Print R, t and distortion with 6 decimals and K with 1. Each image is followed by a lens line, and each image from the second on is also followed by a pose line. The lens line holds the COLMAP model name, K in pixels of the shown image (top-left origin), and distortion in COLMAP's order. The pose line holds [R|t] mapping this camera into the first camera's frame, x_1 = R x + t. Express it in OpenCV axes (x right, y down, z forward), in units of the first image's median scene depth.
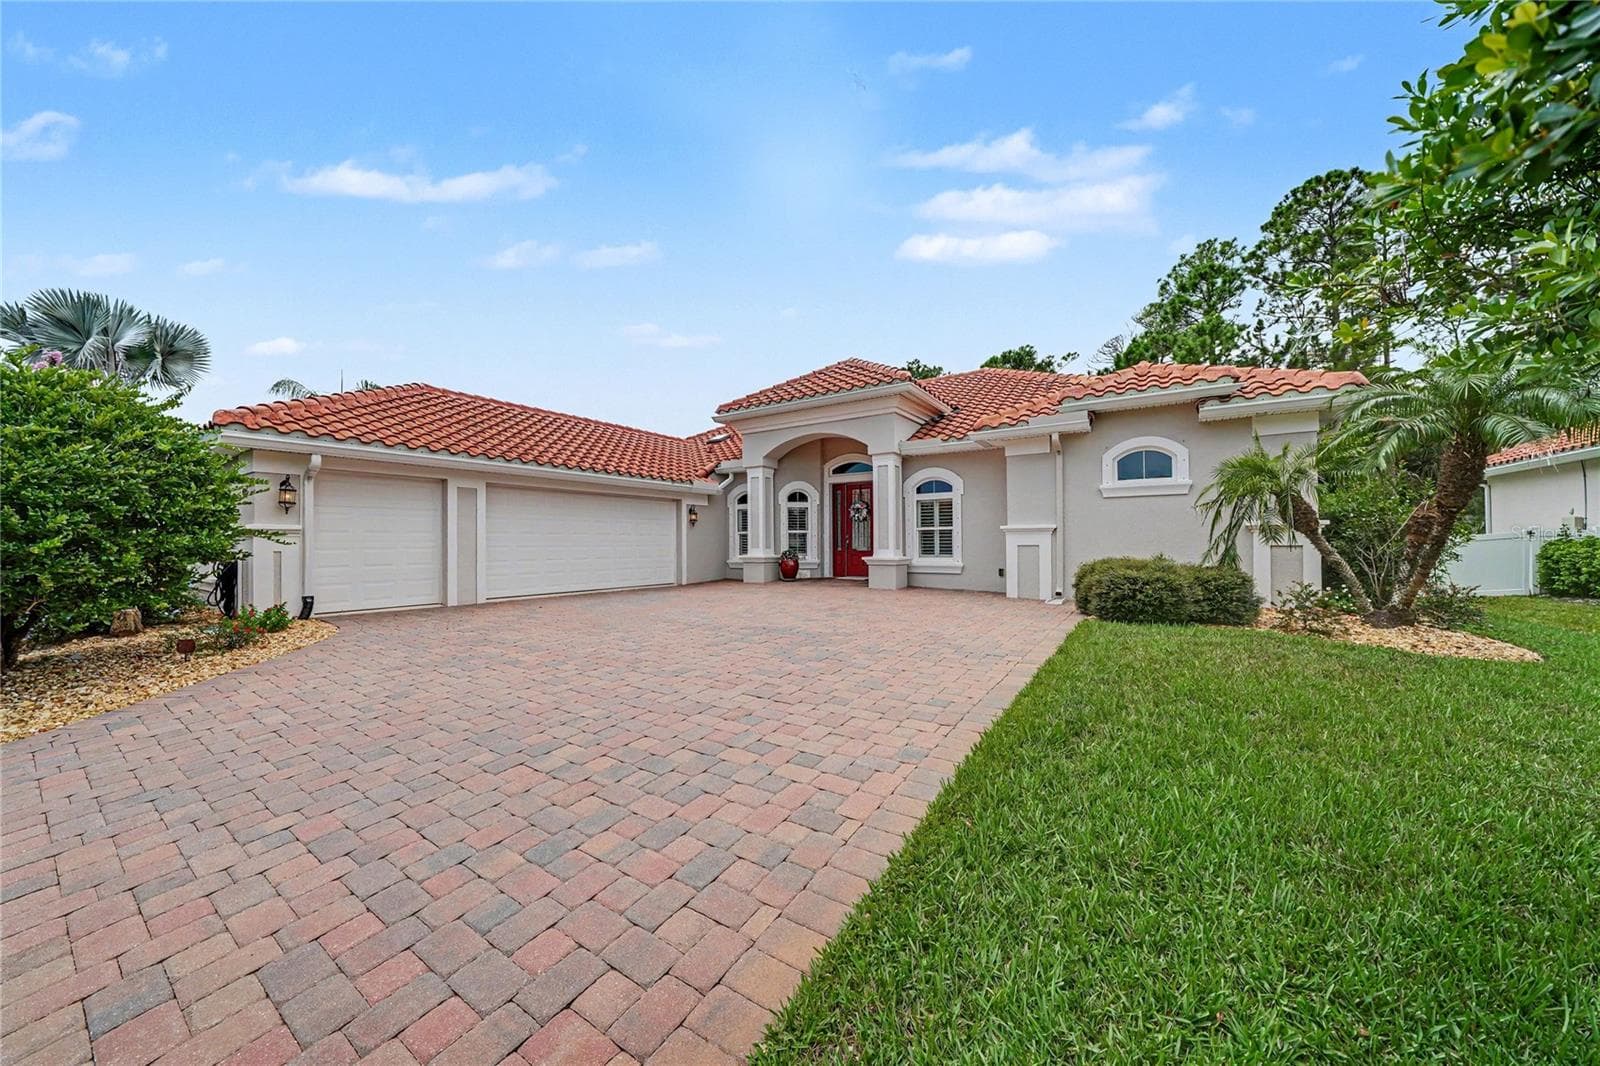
lens RADIAL K [[587.0, 0, 800.0], [0, 587.0, 533.0], [0, 0, 1]] dist [-0.000670, -0.000102]
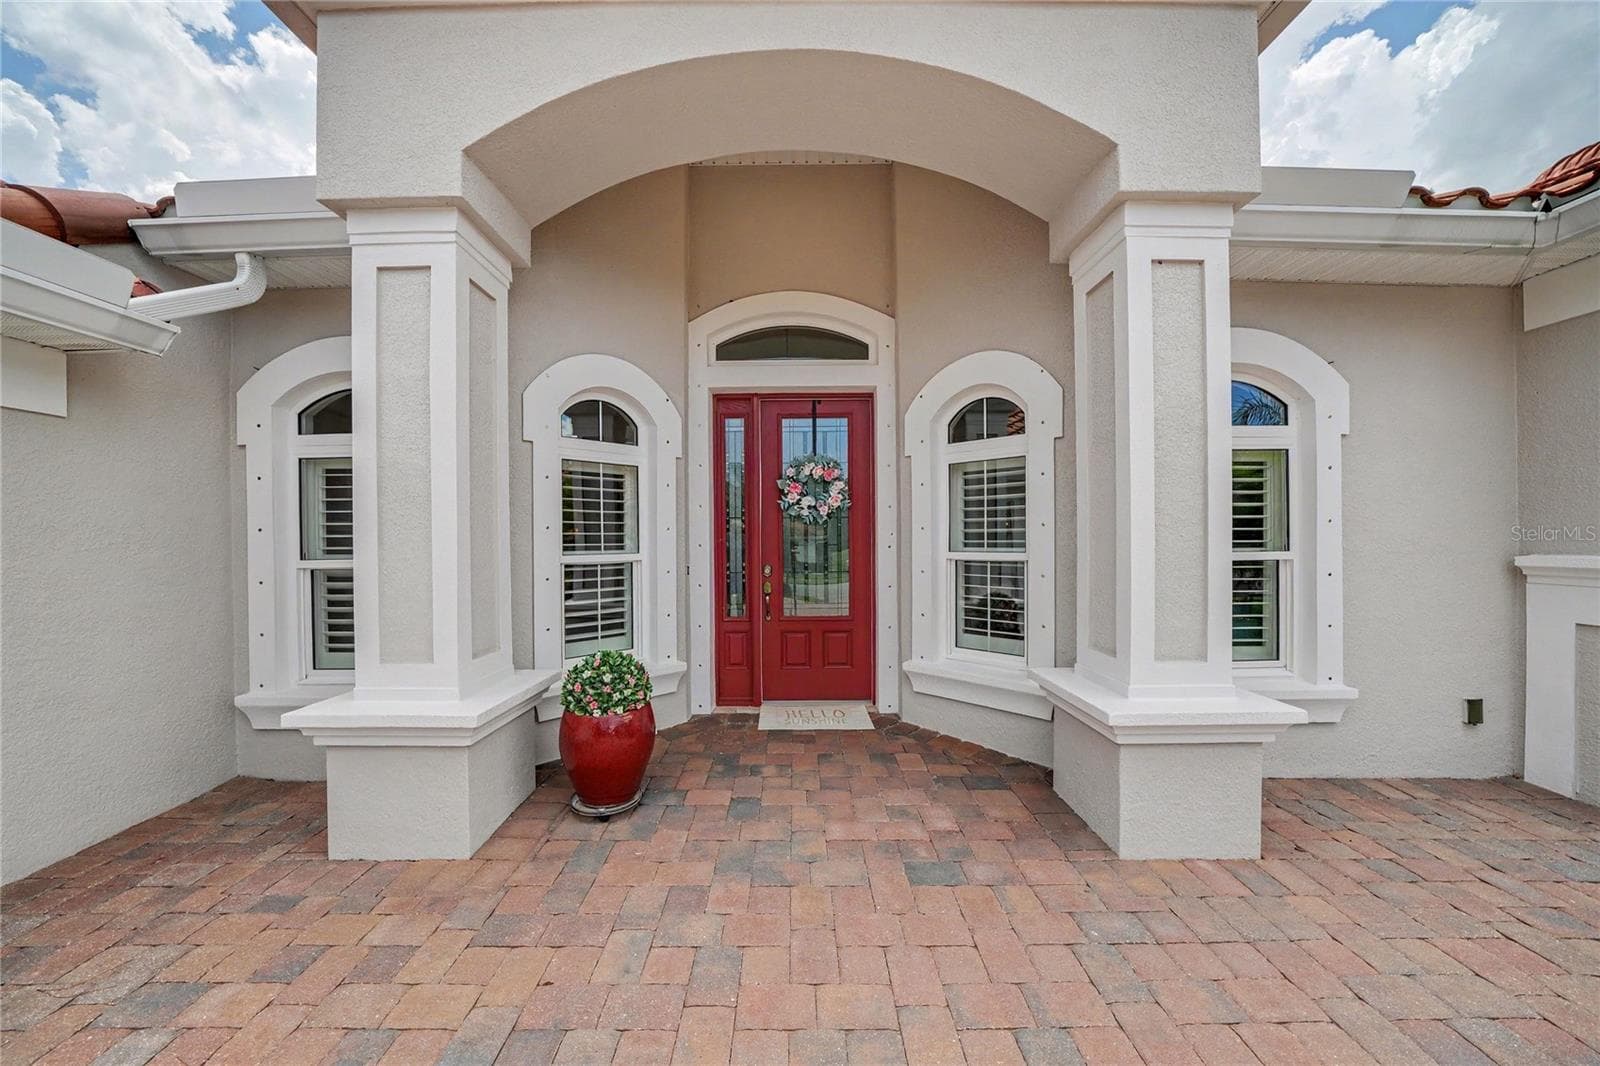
lens RADIAL K [[587.0, 0, 800.0], [0, 587.0, 533.0], [0, 0, 1]] dist [-0.000670, -0.000102]
pose [[0.844697, 0.004552, 0.535226, -0.066533], [-0.008814, 0.999947, 0.005405, -0.015147], [-0.535173, -0.009283, 0.844692, 0.732750]]
